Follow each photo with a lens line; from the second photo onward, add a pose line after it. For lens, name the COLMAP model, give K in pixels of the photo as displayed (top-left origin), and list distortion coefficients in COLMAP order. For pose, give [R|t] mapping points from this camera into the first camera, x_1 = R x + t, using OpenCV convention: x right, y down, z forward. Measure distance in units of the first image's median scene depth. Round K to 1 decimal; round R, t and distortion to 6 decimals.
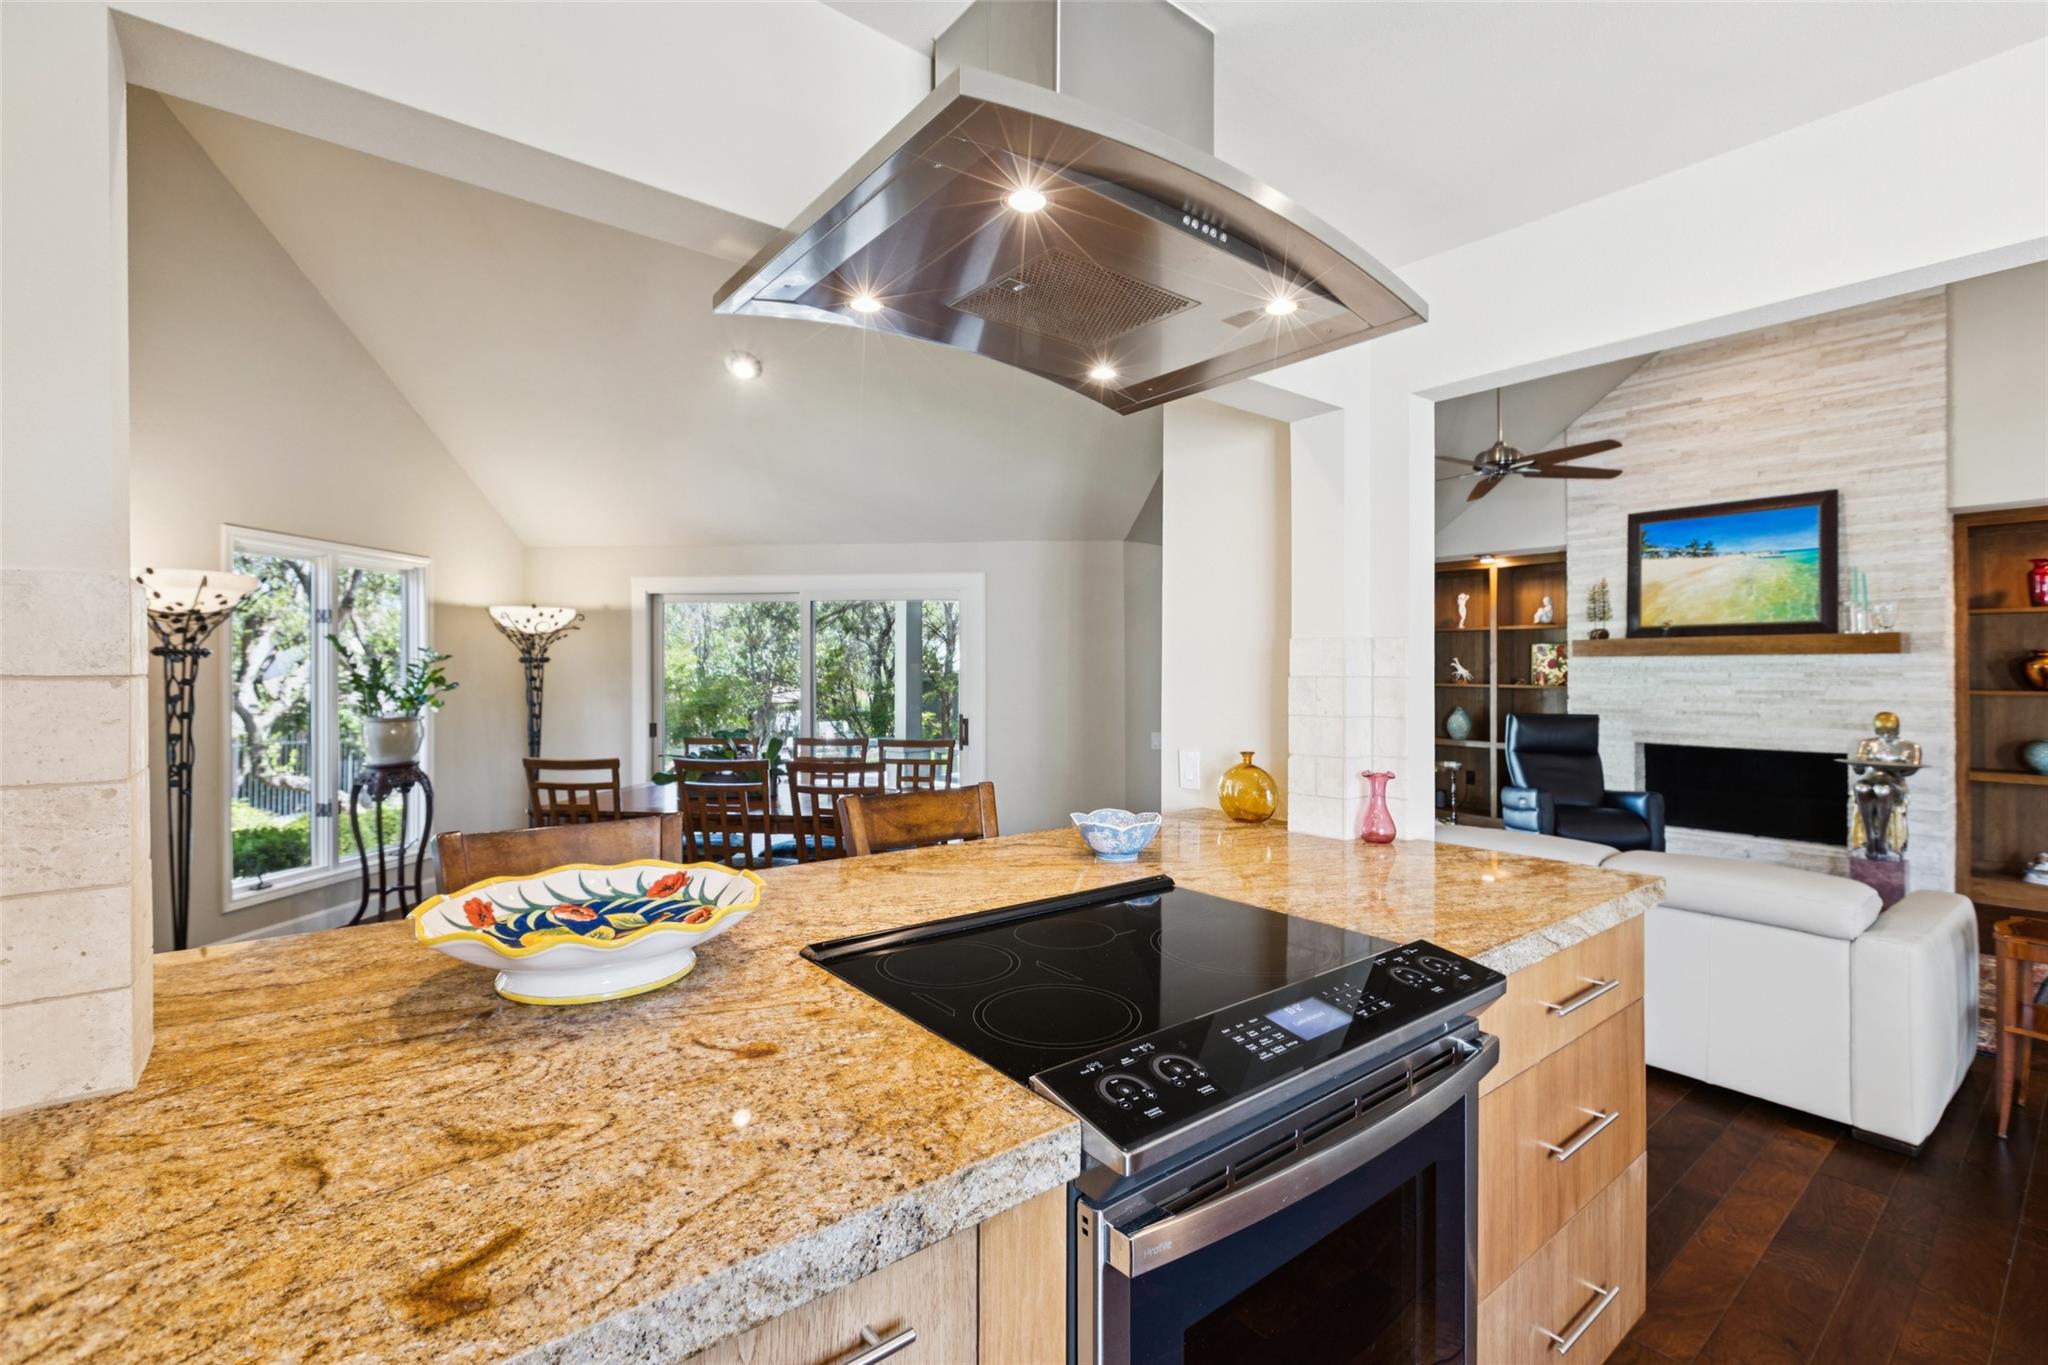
lens RADIAL K [[915.3, 0, 1025.9], [0, 915.3, 674.1], [0, 0, 1]] dist [-0.000041, 0.000104]
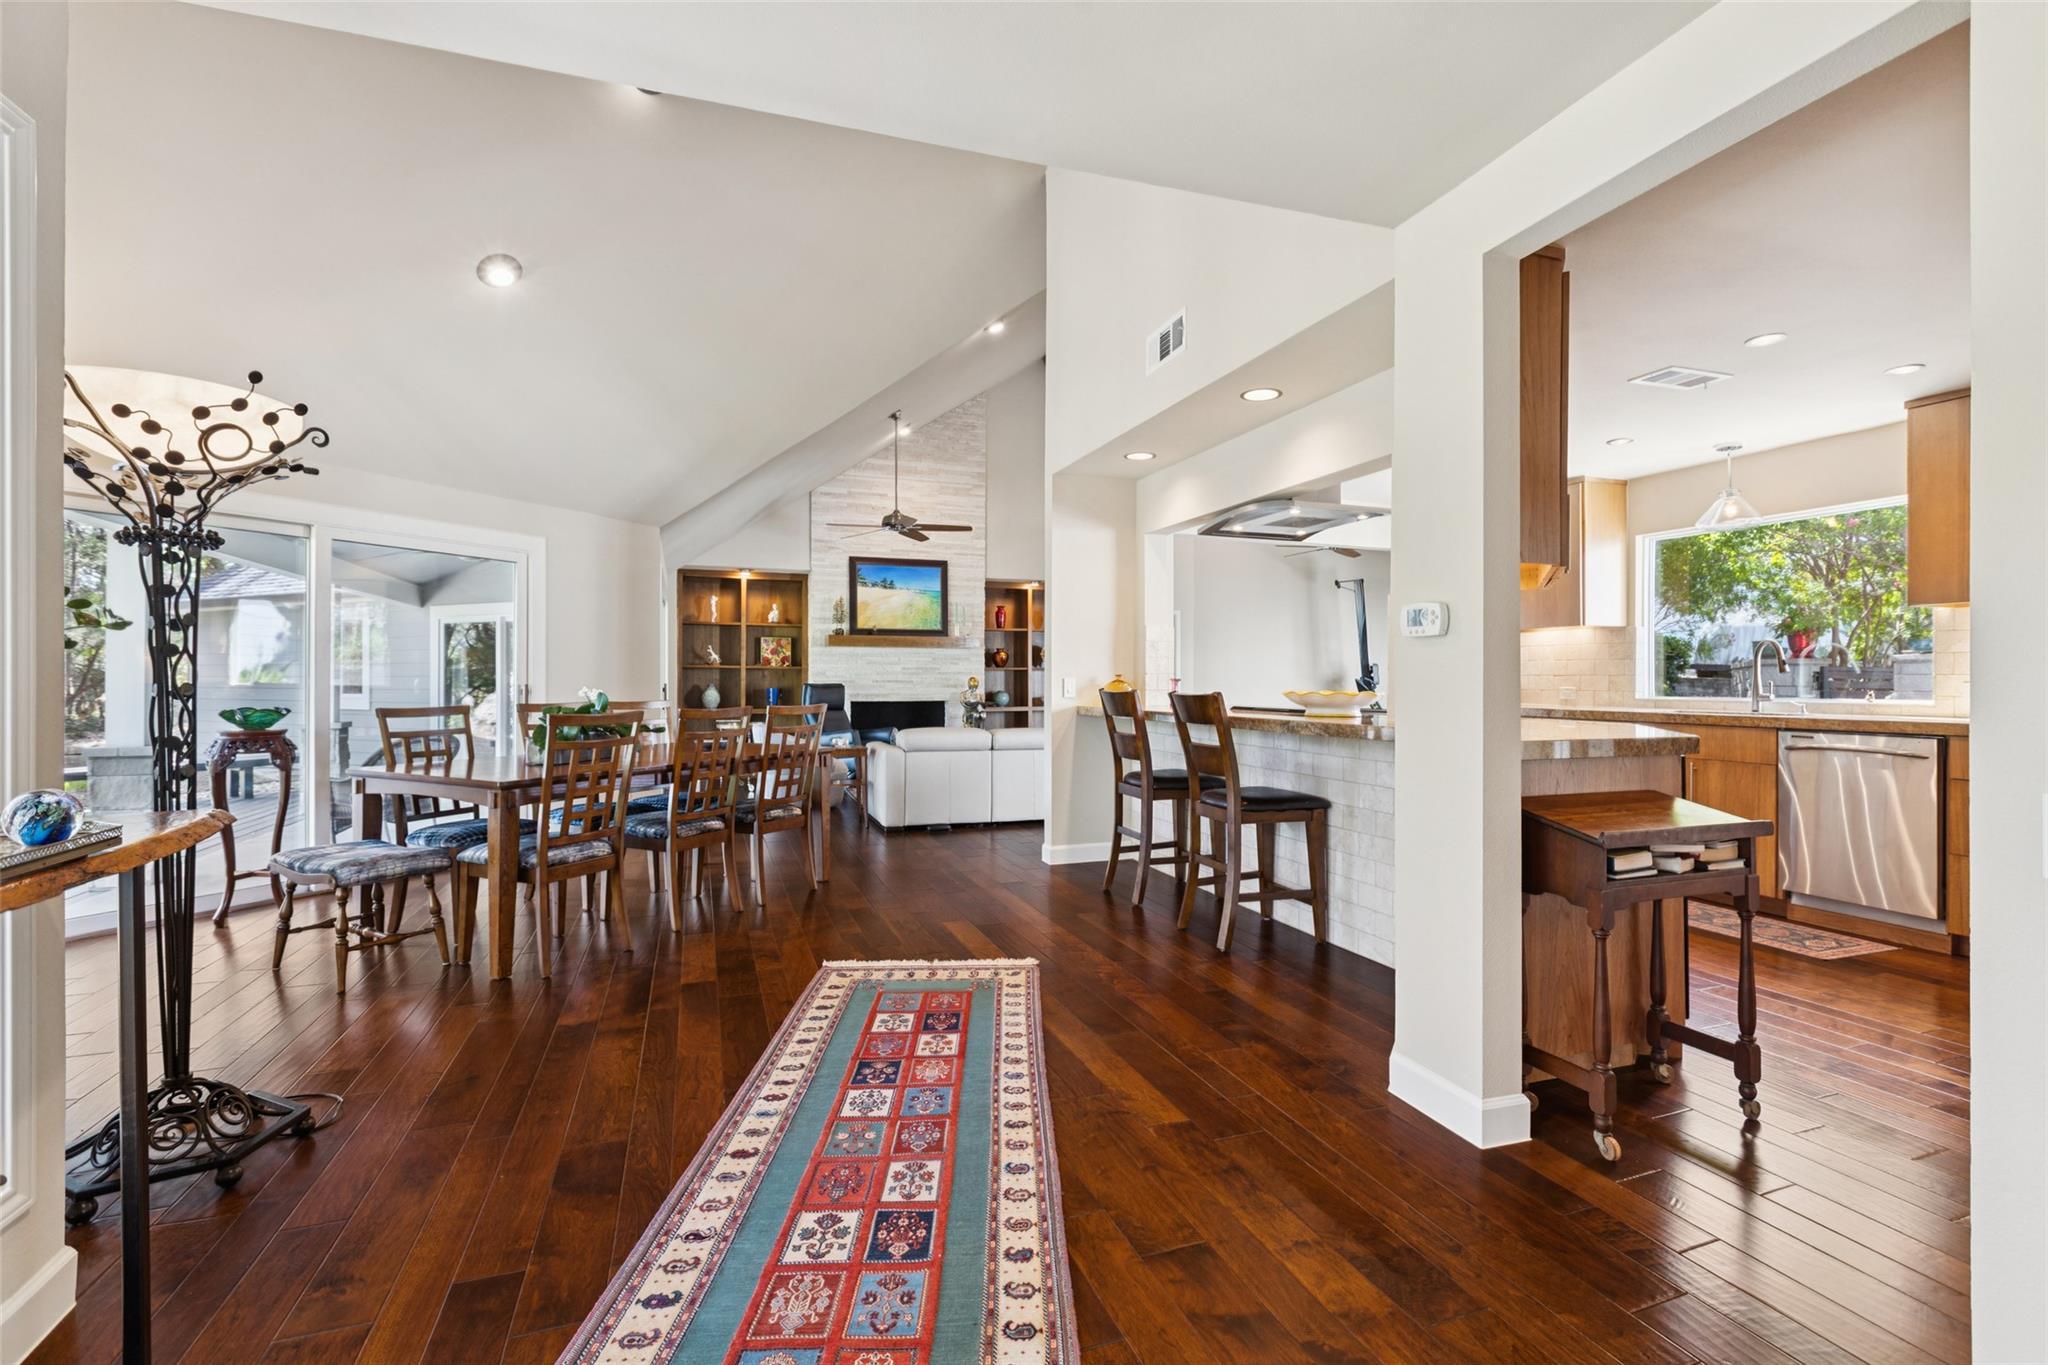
lens RADIAL K [[915.3, 0, 1030.7], [0, 915.3, 678.7], [0, 0, 1]] dist [-0.000041, 0.000104]
pose [[0.325716, -0.002945, 0.945463, -0.777877], [0.001664, 0.999995, 0.002542, 0.034527], [-0.945466, 0.000745, 0.325720, 0.205342]]
